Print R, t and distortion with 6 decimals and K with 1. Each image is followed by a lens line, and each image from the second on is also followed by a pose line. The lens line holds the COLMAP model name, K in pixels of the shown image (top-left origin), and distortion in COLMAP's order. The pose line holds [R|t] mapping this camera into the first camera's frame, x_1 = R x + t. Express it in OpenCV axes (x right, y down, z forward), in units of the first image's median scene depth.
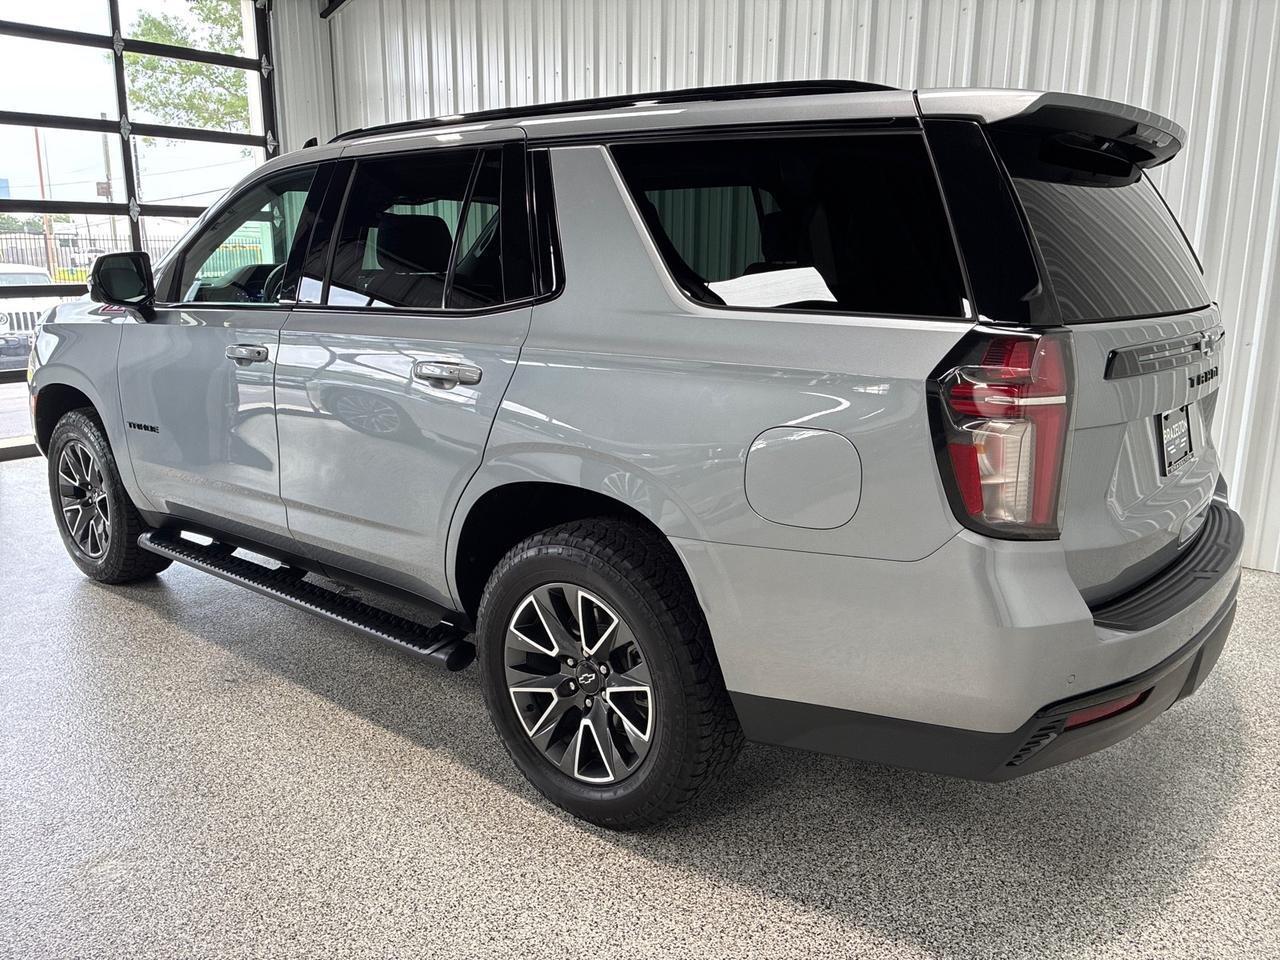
lens RADIAL K [[966.9, 0, 645.4], [0, 966.9, 463.9], [0, 0, 1]] dist [0.092318, -0.127597]
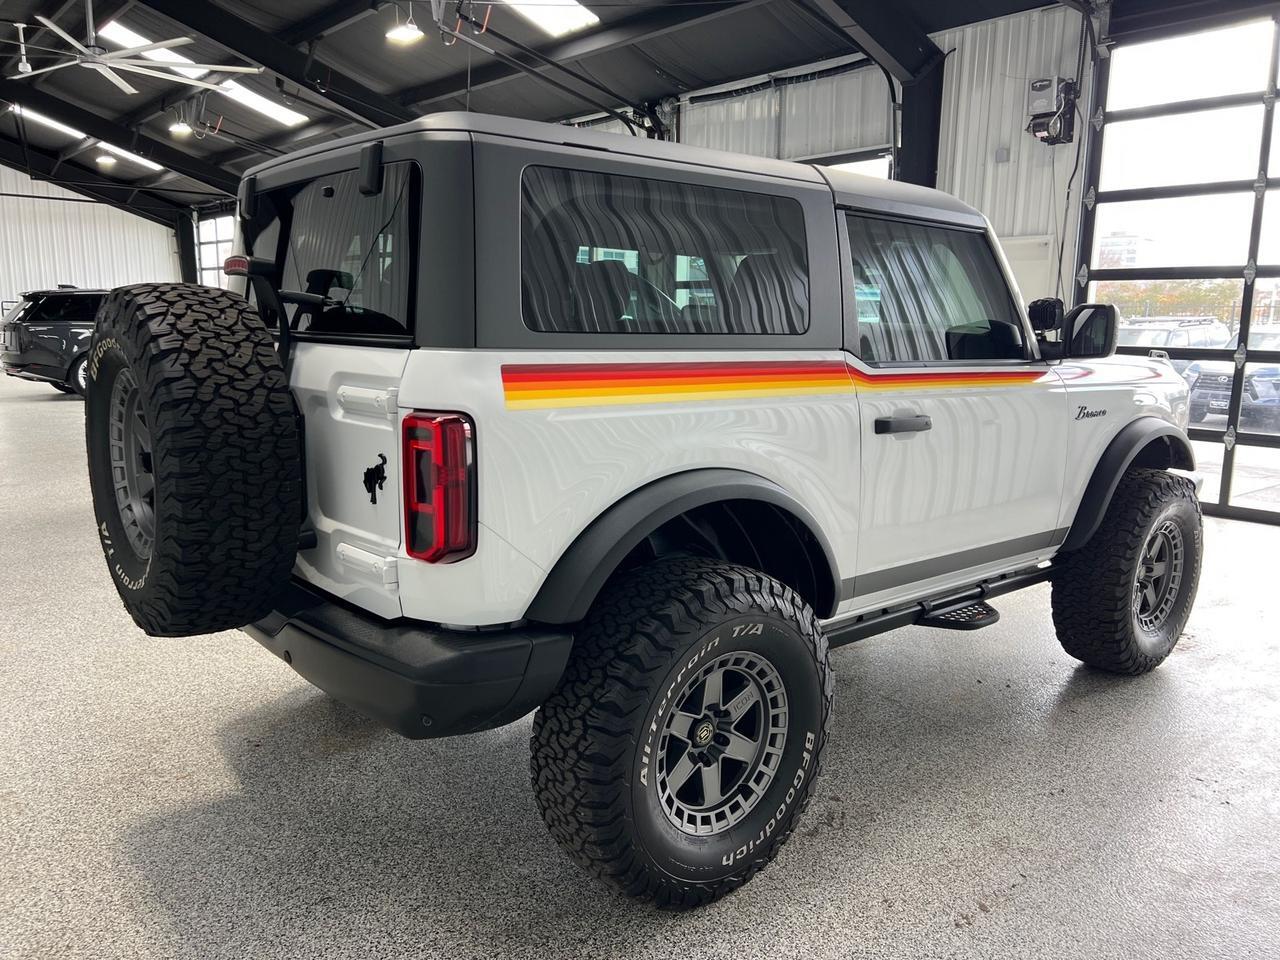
lens RADIAL K [[968.5, 0, 645.9], [0, 968.5, 476.8], [0, 0, 1]] dist [0.048759, -0.050619]
pose [[-0.153720, 0.157310, -0.975512, 0.452192], [-0.218530, 0.957387, 0.188823, -0.107109], [0.963647, 0.242204, -0.112792, 0.528702]]
